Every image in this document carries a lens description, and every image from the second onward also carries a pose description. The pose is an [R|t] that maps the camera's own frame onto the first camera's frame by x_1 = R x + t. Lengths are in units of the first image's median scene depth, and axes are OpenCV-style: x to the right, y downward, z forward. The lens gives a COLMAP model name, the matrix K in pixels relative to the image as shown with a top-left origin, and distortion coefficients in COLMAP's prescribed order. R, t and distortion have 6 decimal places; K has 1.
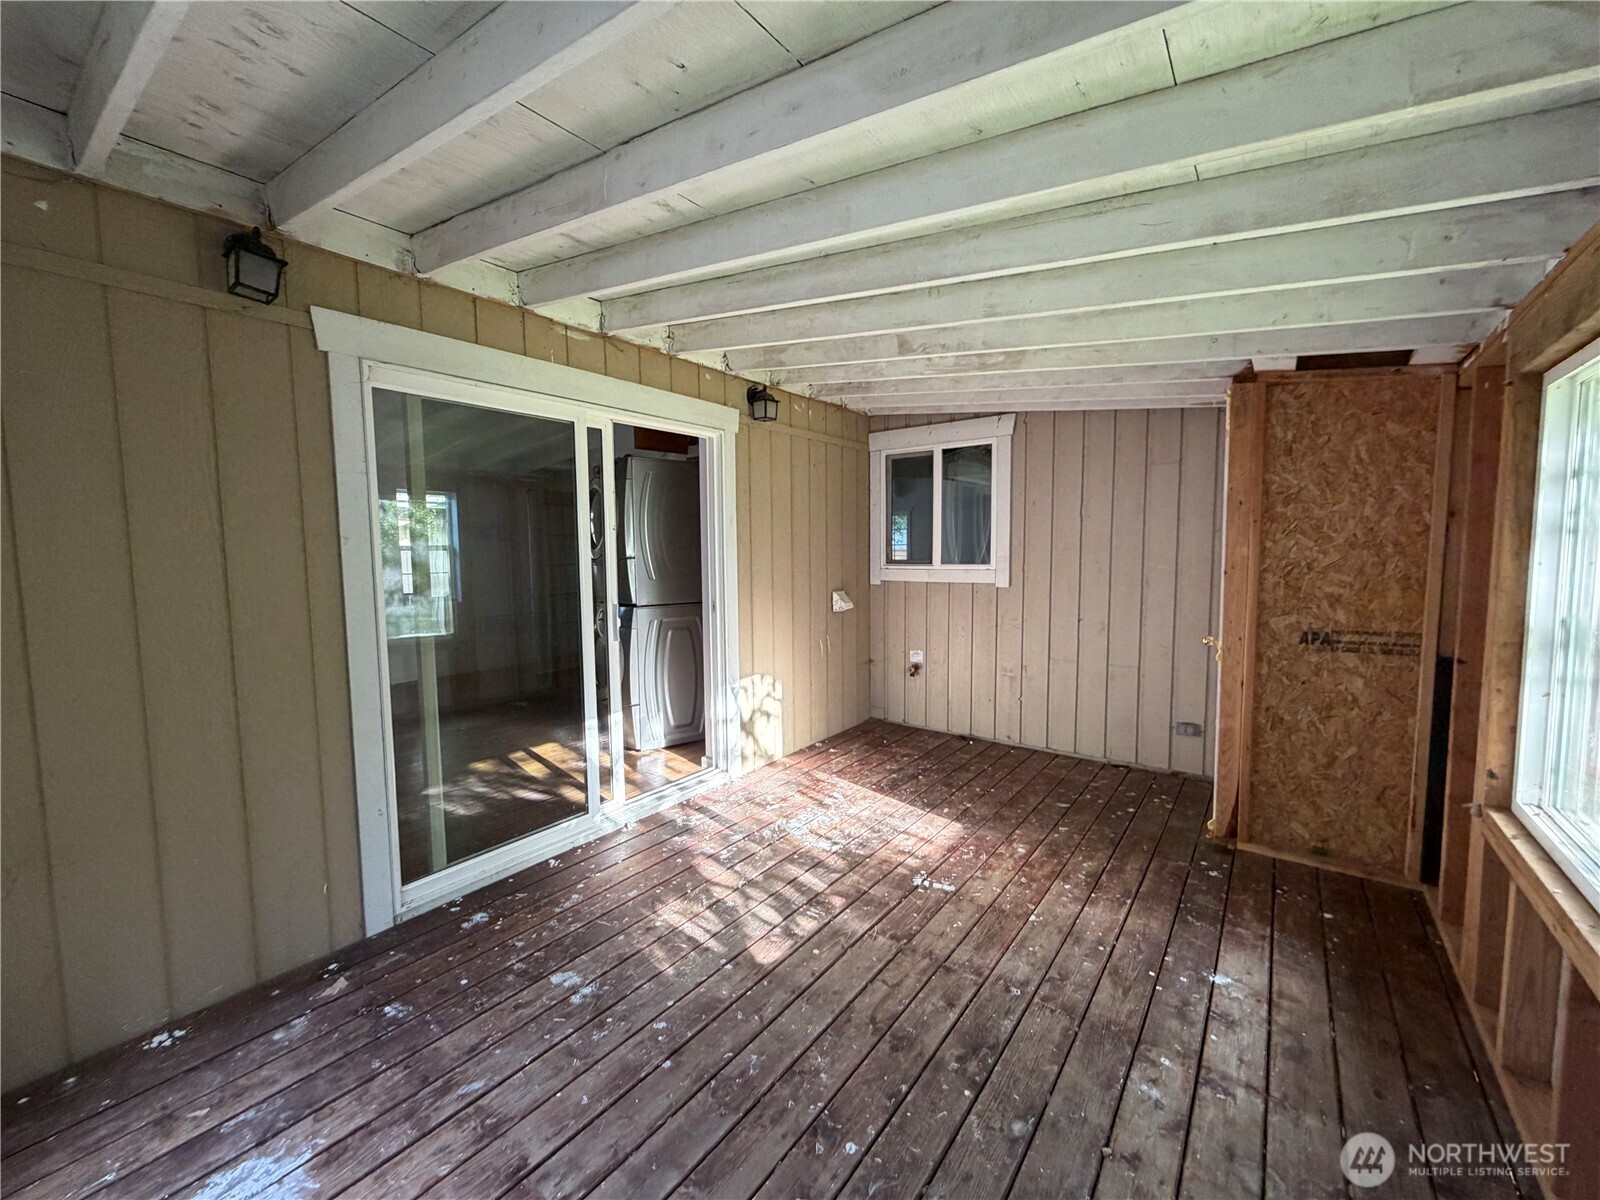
lens RADIAL K [[640.5, 0, 804.3], [0, 640.5, 599.0], [0, 0, 1]] dist [-0.000531, 0.000648]
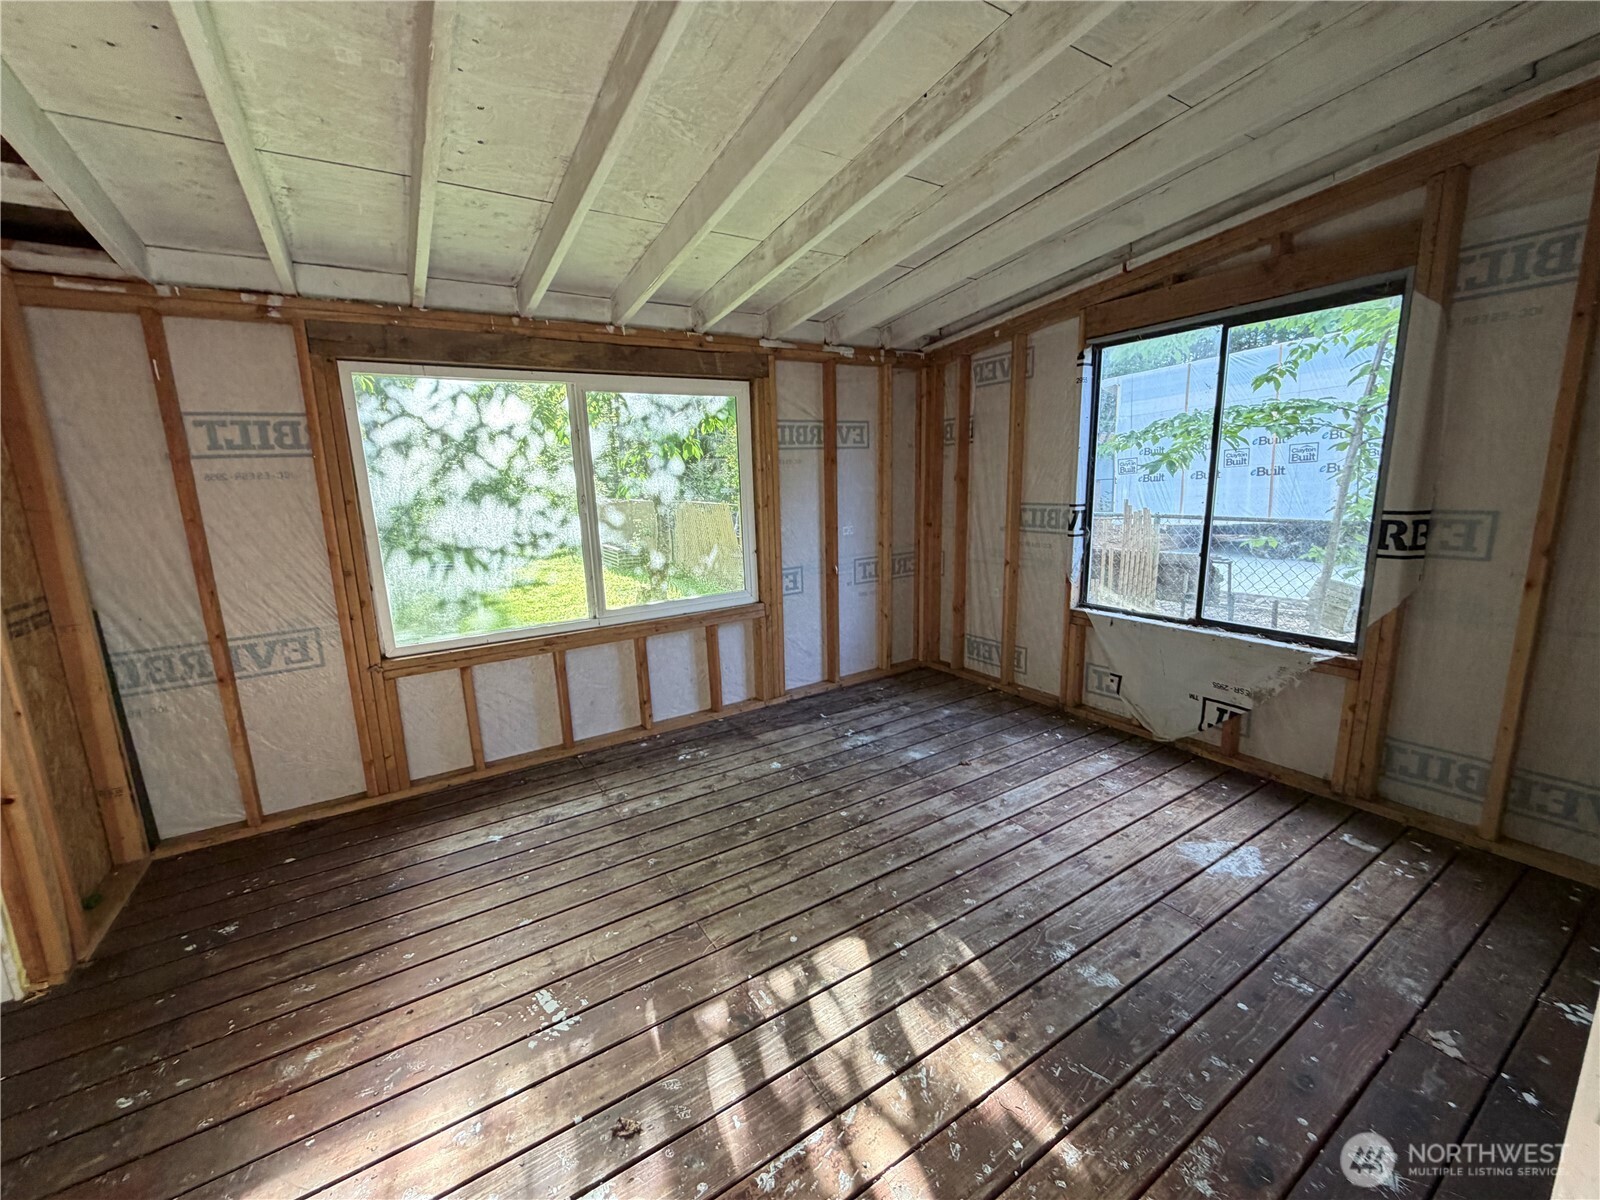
lens RADIAL K [[640.5, 0, 787.8], [0, 640.5, 602.1], [0, 0, 1]] dist [-0.000531, 0.000648]
pose [[-0.928163, -0.029697, 0.370987, -0.289963], [0.070434, 0.964782, 0.253447, -0.100758], [-0.365448, 0.261370, -0.893383, 1.728281]]
